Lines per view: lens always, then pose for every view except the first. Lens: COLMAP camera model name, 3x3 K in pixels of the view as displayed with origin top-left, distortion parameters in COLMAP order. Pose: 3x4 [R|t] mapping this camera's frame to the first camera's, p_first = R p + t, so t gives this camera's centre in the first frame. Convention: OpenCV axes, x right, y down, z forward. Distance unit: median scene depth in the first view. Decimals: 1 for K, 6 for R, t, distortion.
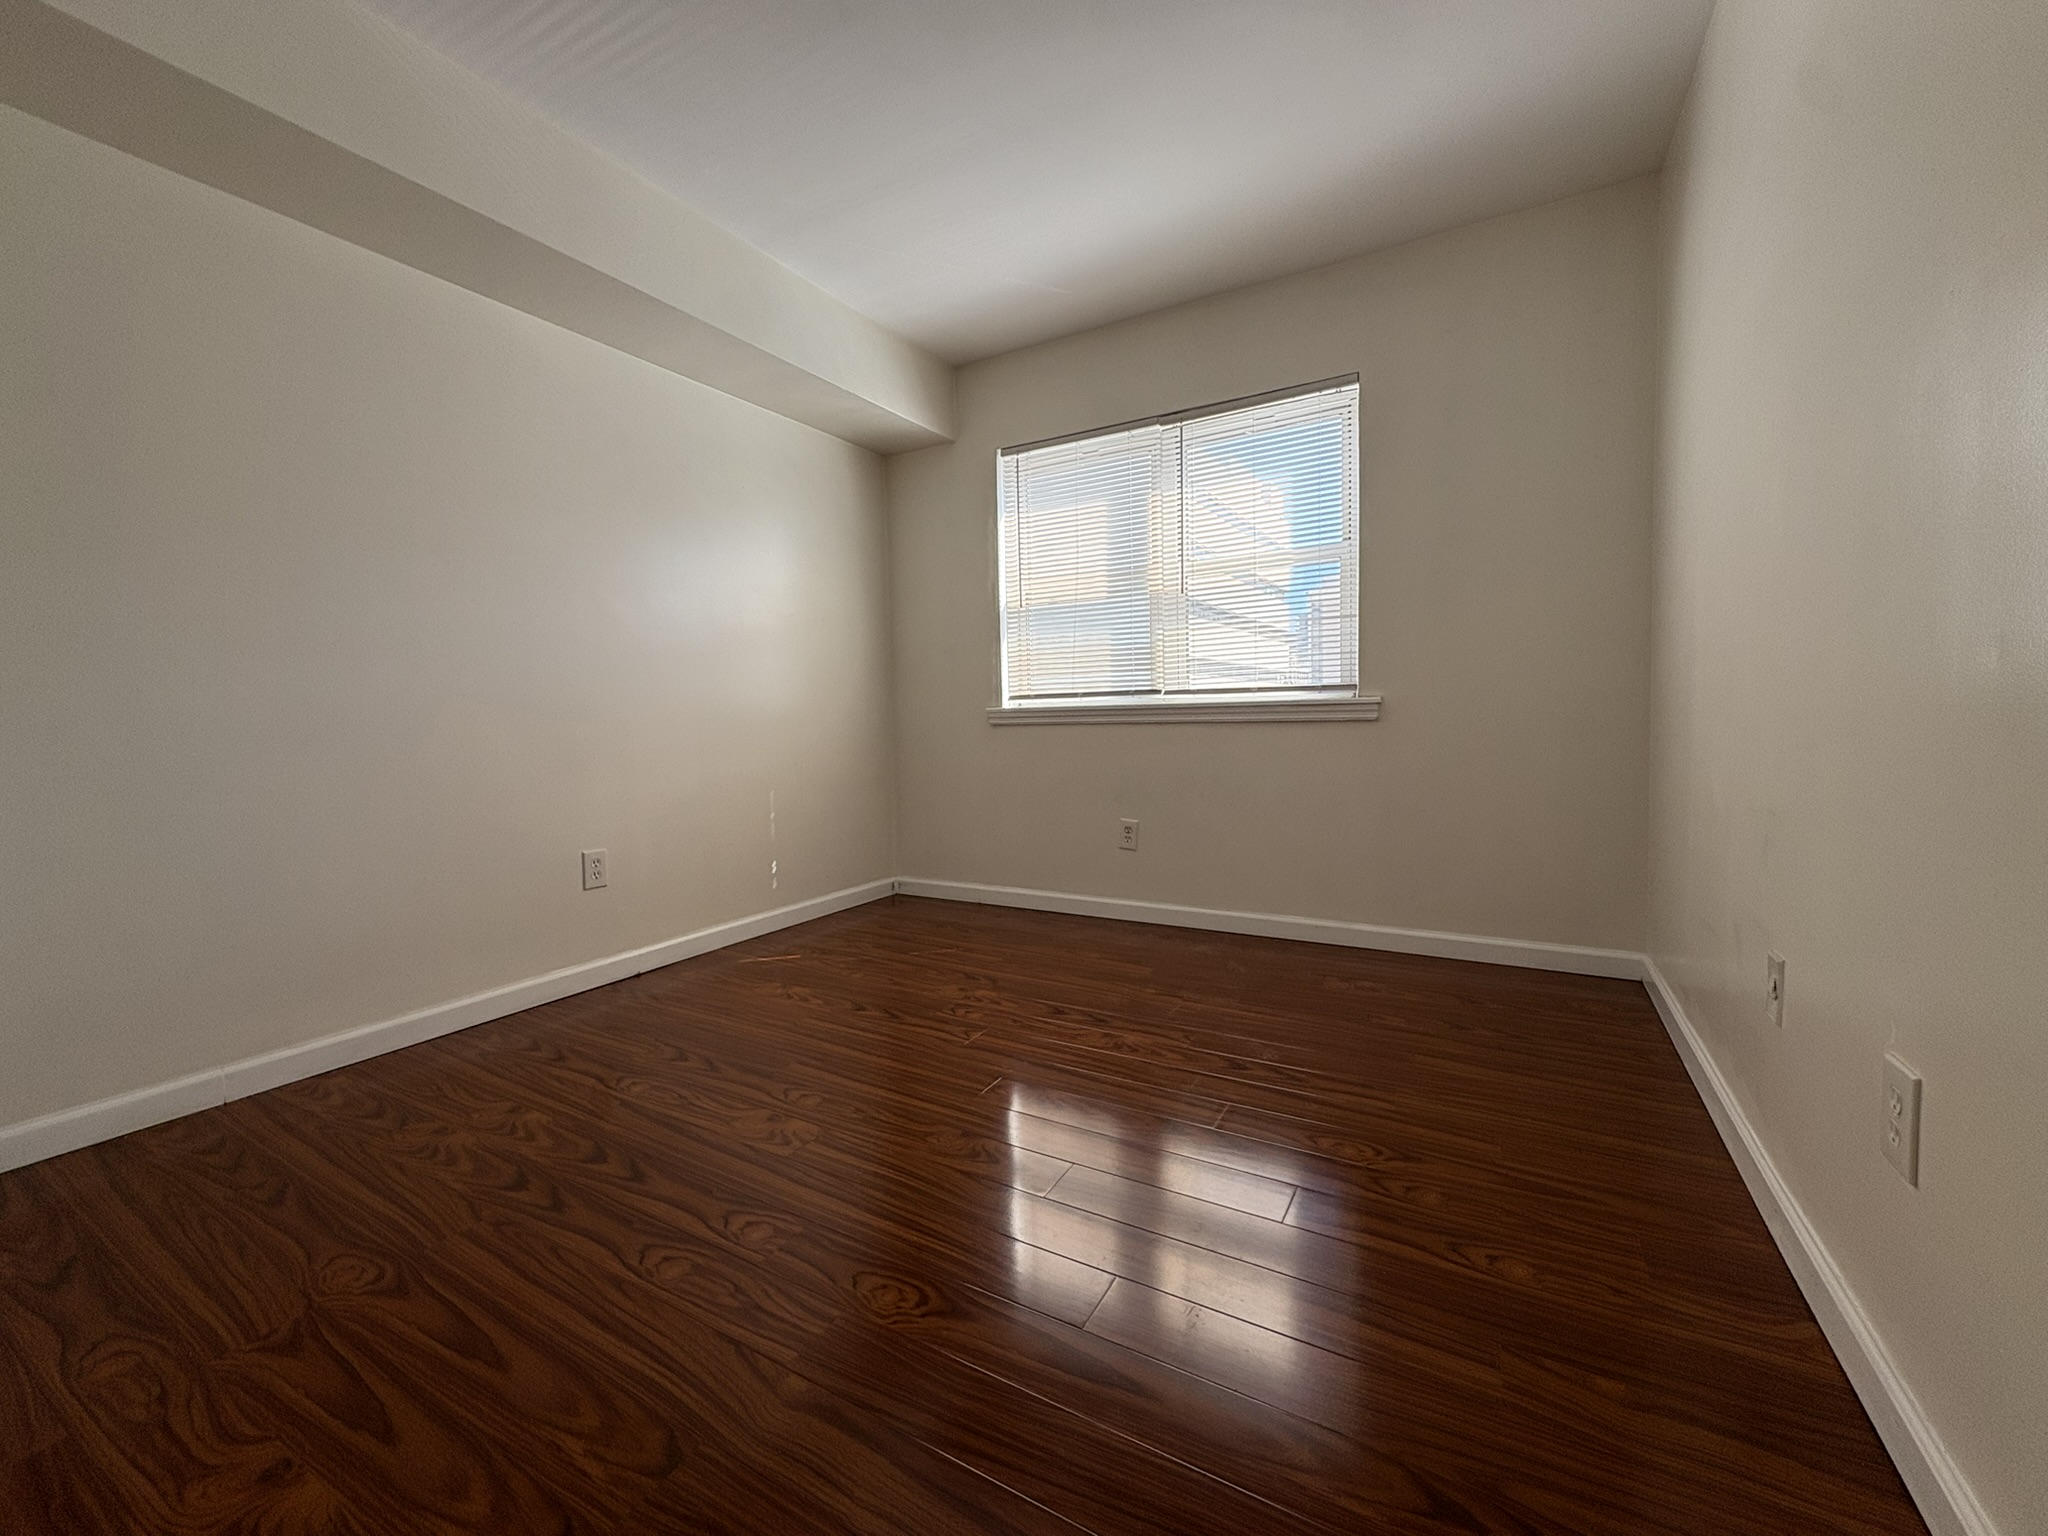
lens RADIAL K [[840.7, 0, 1020.8], [0, 840.7, 736.2], [0, 0, 1]] dist [0.020301, 0.000100]
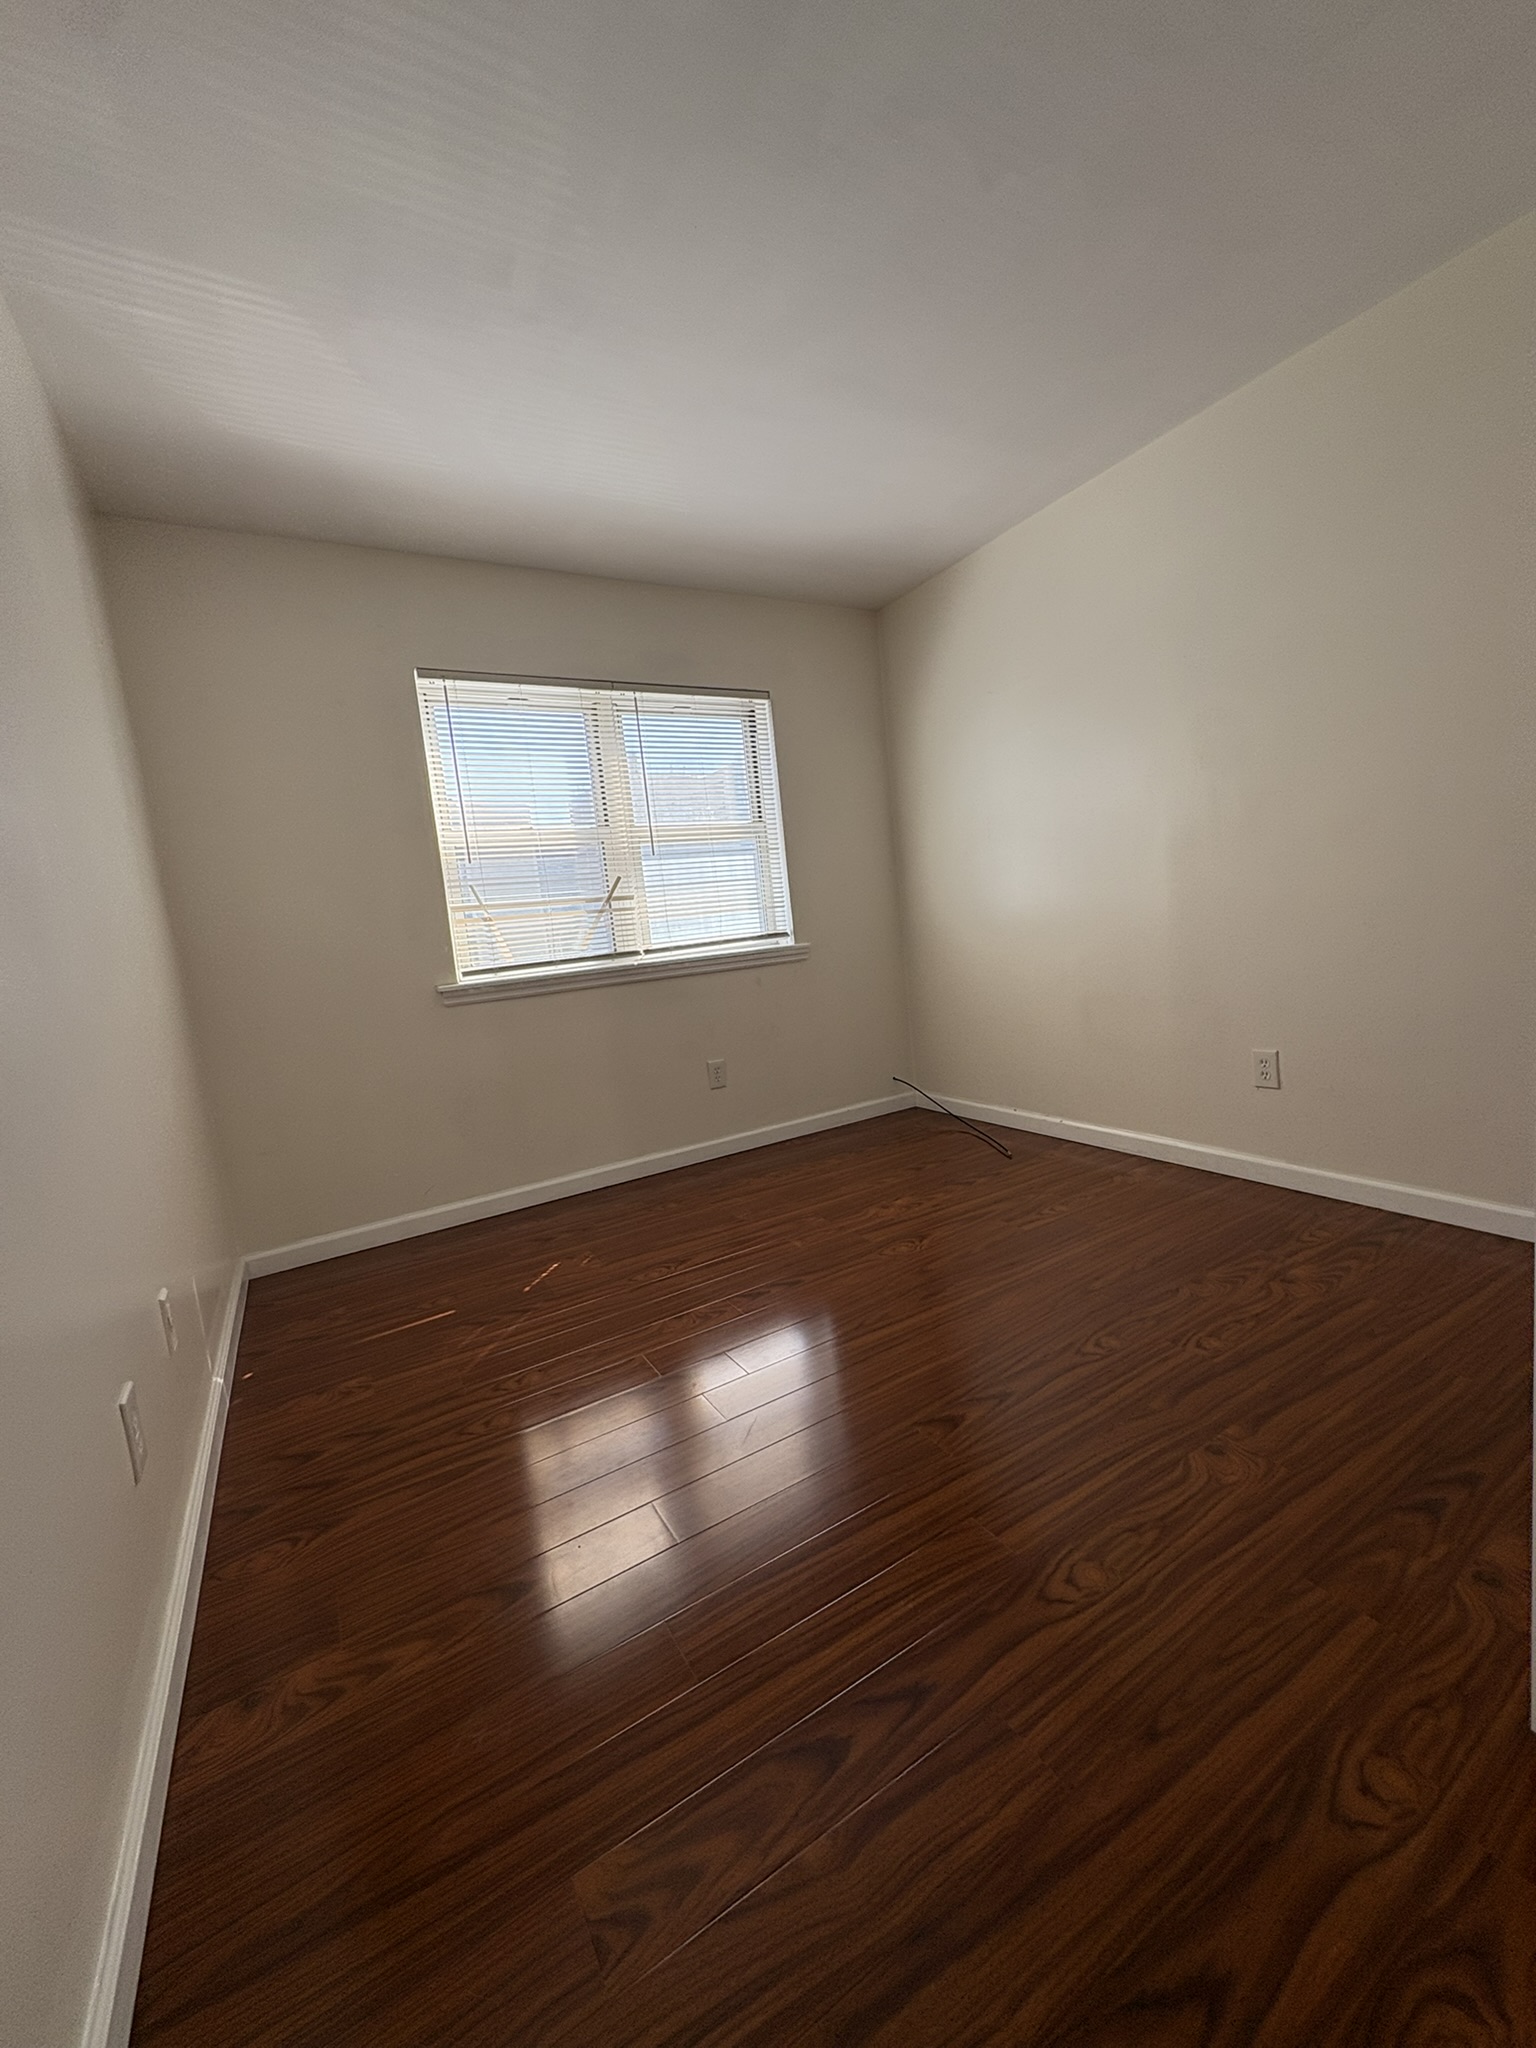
lens RADIAL K [[820.5, 0, 768.0], [0, 820.5, 1024.0], [0, 0, 1]] dist [-0.003141, -0.000205]
pose [[0.471114, -0.121563, 0.873656, -0.631326], [0.124763, 0.989684, 0.070430, -0.016088], [-0.873204, 0.075820, 0.481420, 0.369603]]
